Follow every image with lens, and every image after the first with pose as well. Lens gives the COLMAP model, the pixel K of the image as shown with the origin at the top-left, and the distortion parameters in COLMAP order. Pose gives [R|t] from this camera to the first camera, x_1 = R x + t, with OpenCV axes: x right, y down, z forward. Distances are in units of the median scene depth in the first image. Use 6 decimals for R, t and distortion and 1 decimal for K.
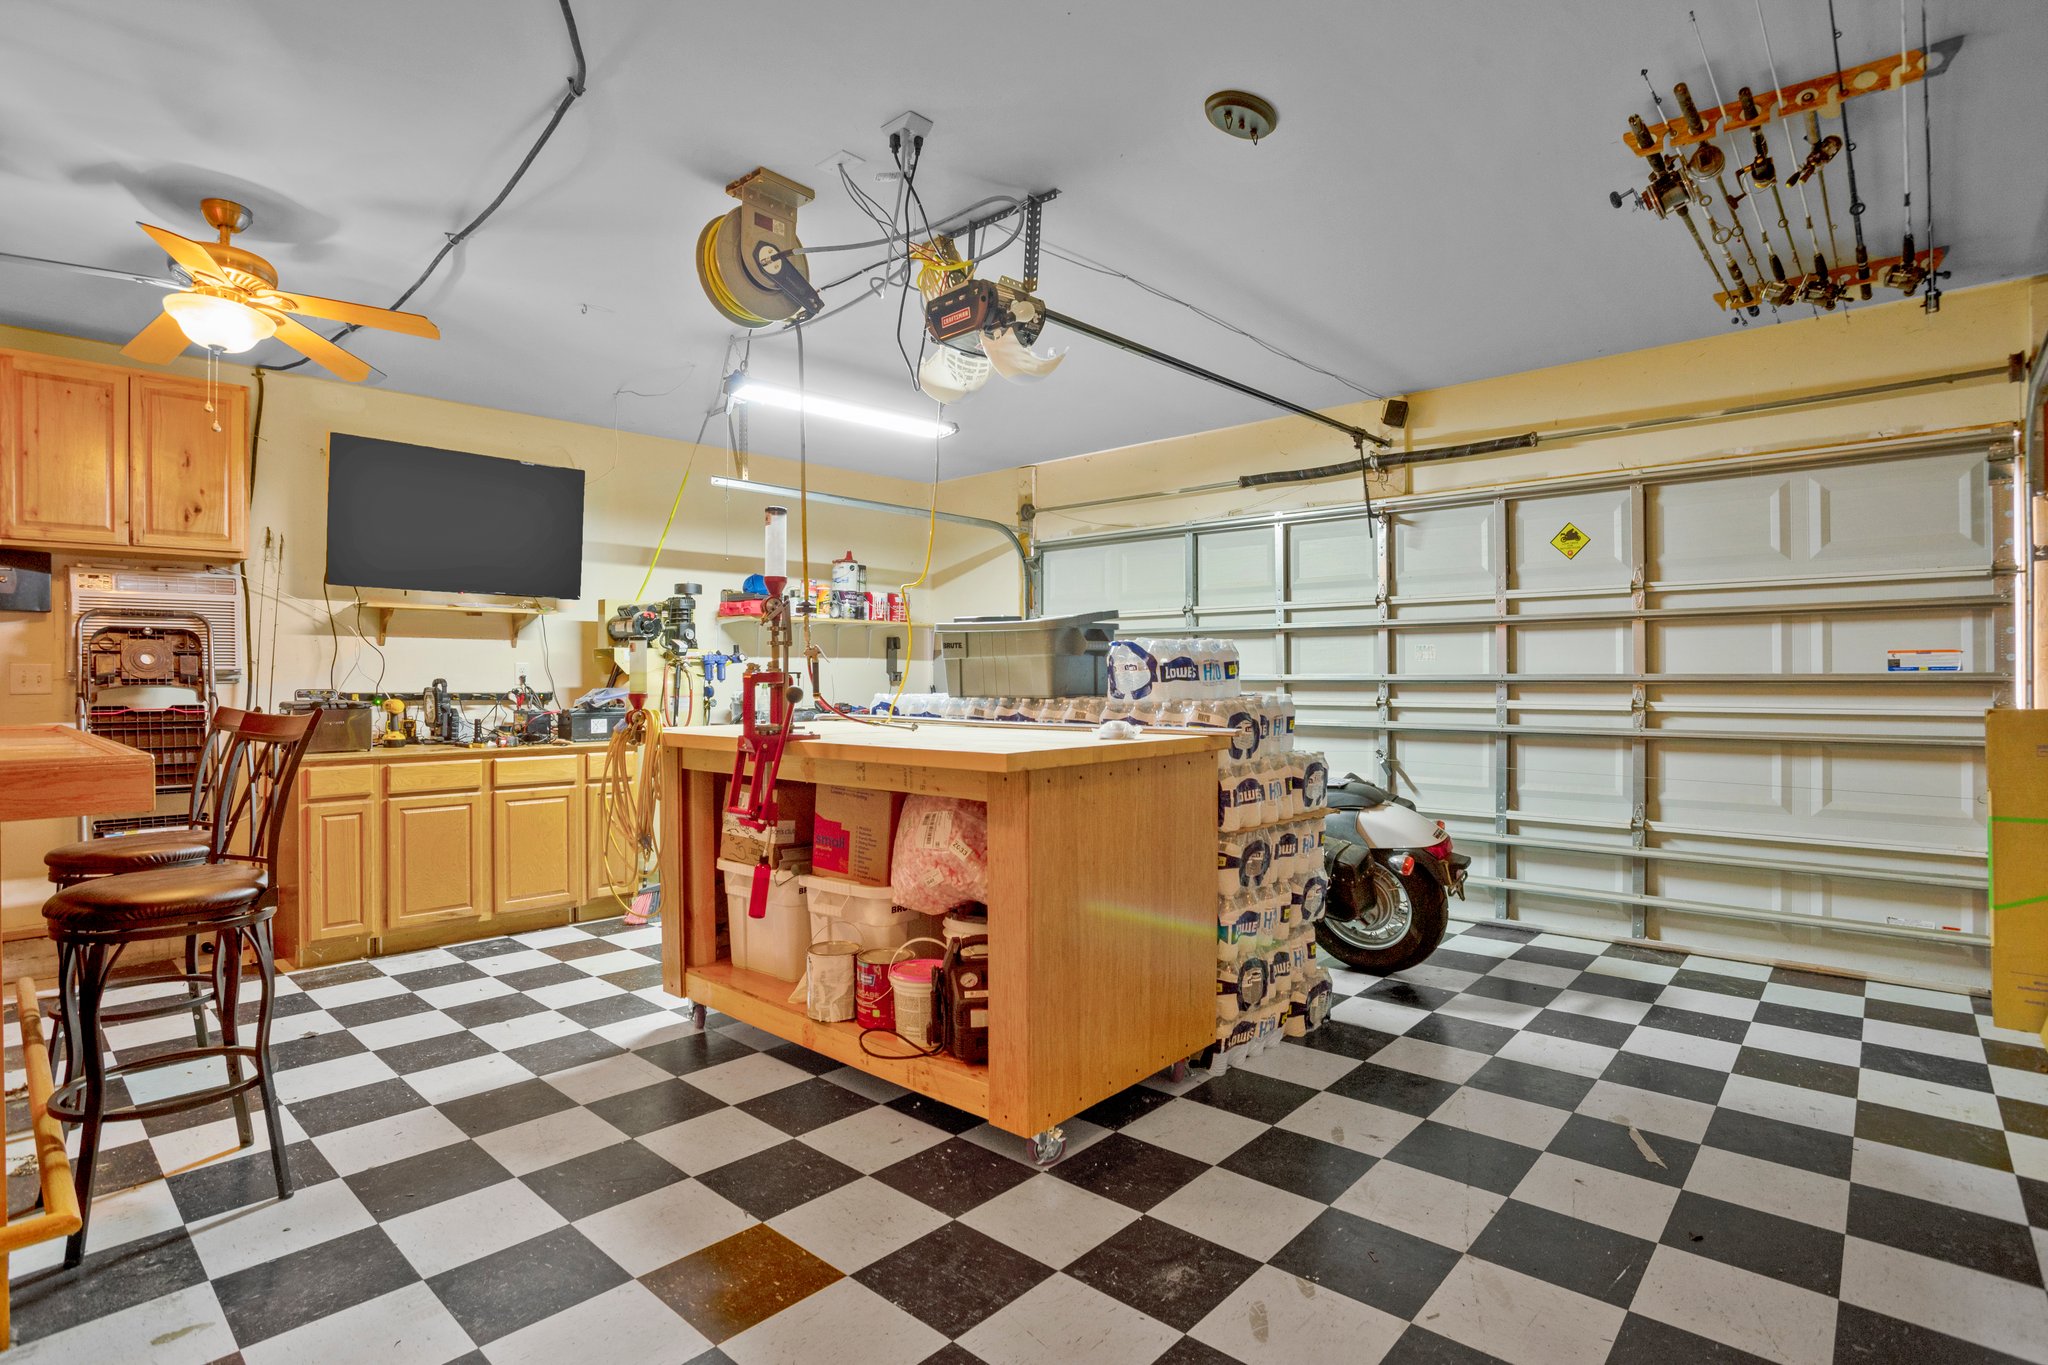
lens RADIAL K [[991.4, 0, 1014.8], [0, 991.4, 675.5], [0, 0, 1]] dist [-0.078780, 0.030278]
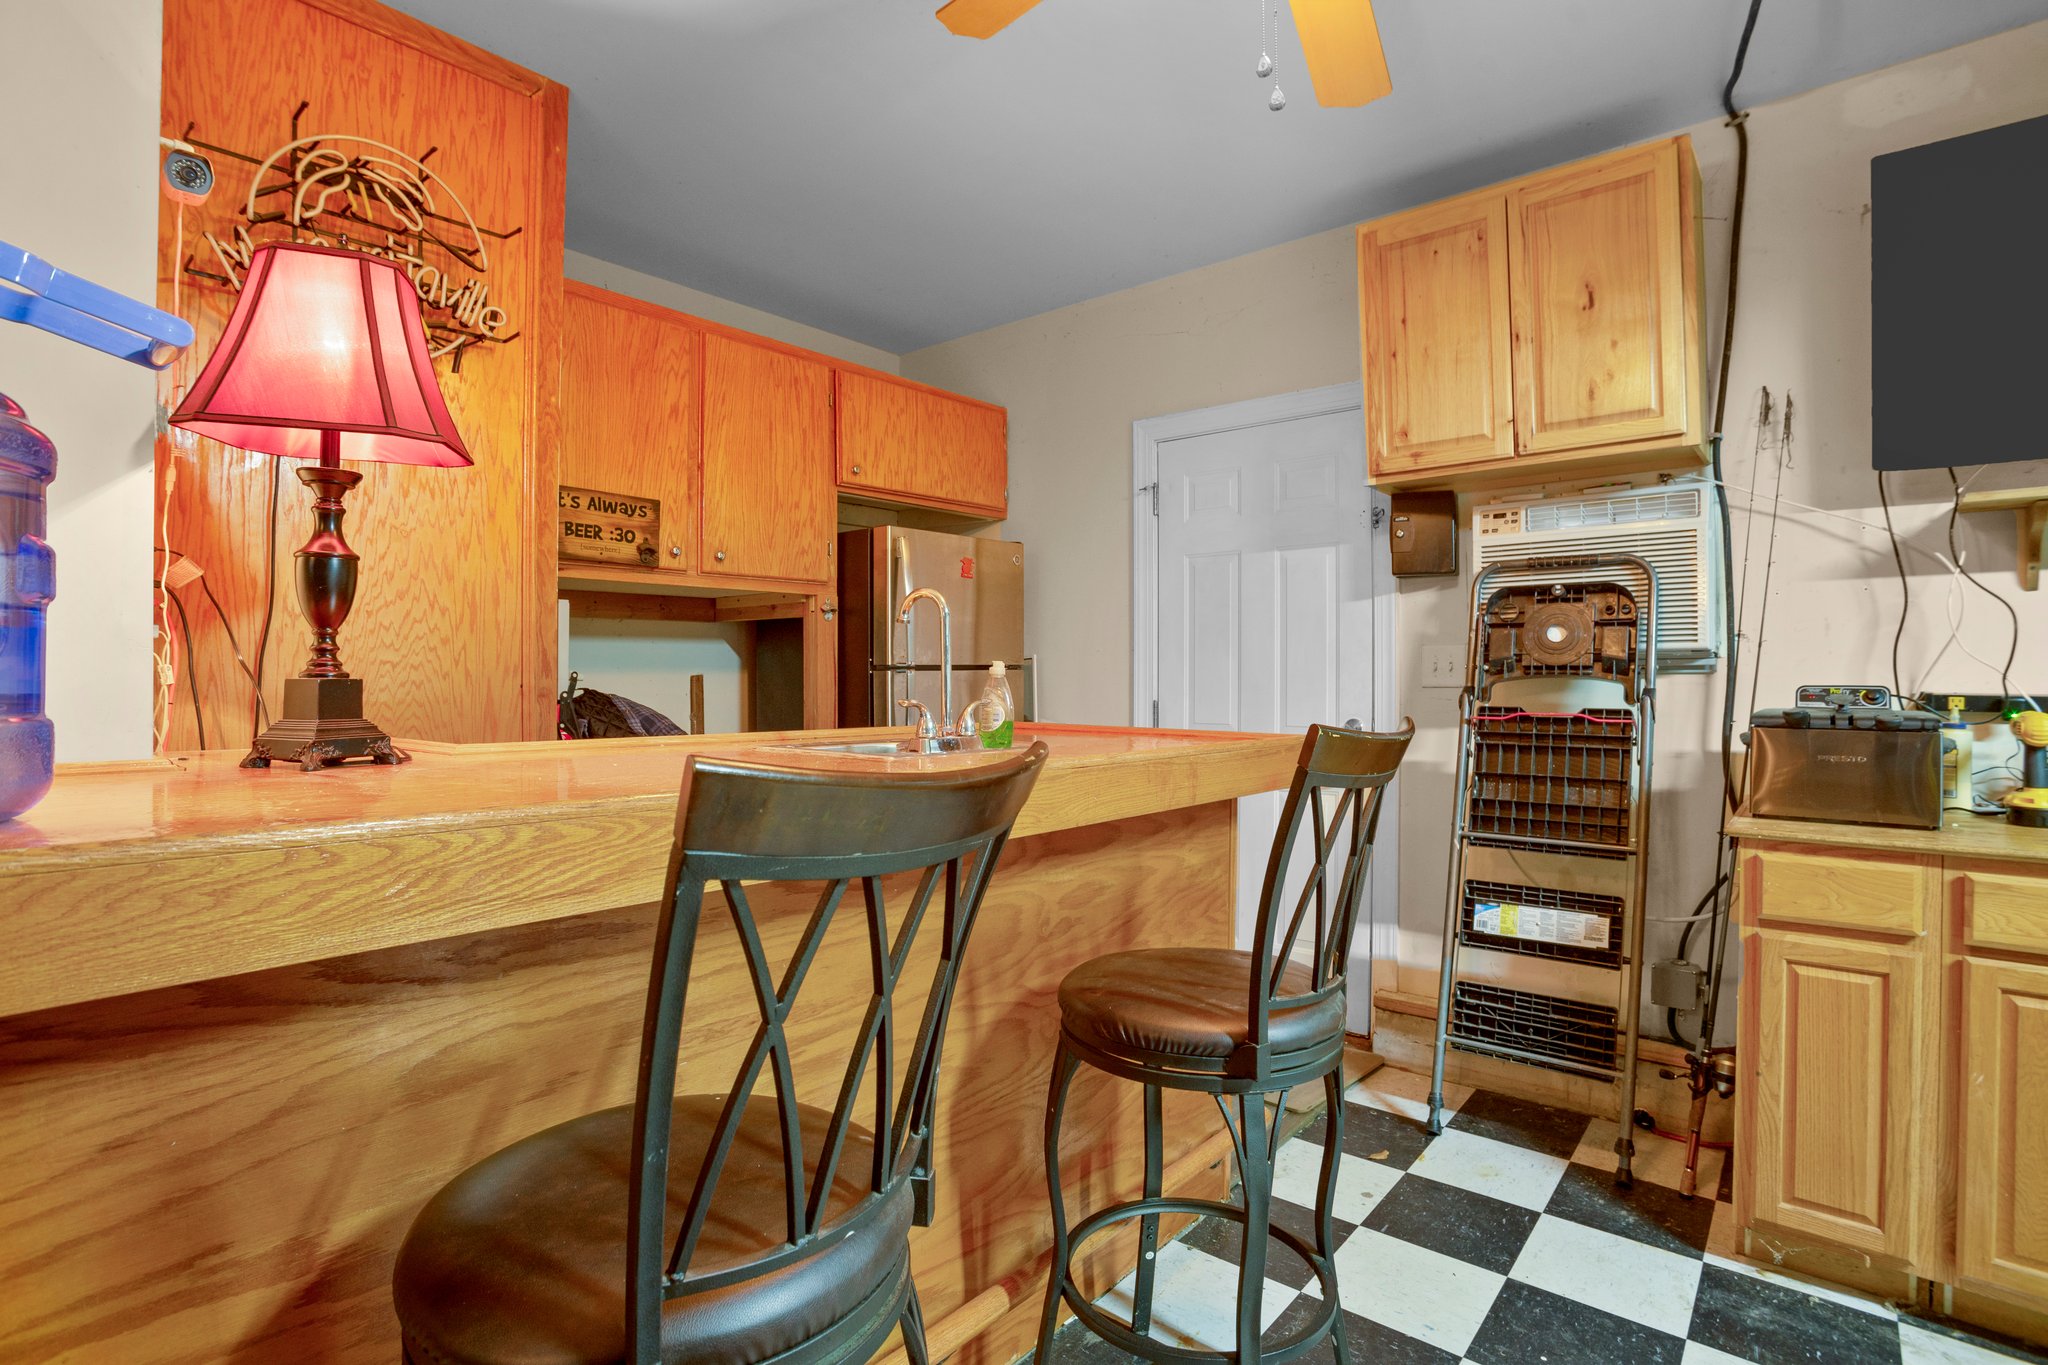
lens RADIAL K [[991.4, 0, 1014.8], [0, 991.4, 675.5], [0, 0, 1]] dist [-0.078780, 0.030278]
pose [[0.025181, 0.004134, -0.999674, -0.268596], [0.002845, 0.999987, 0.004207, 0.006229], [0.999679, -0.002950, 0.025169, 0.599833]]
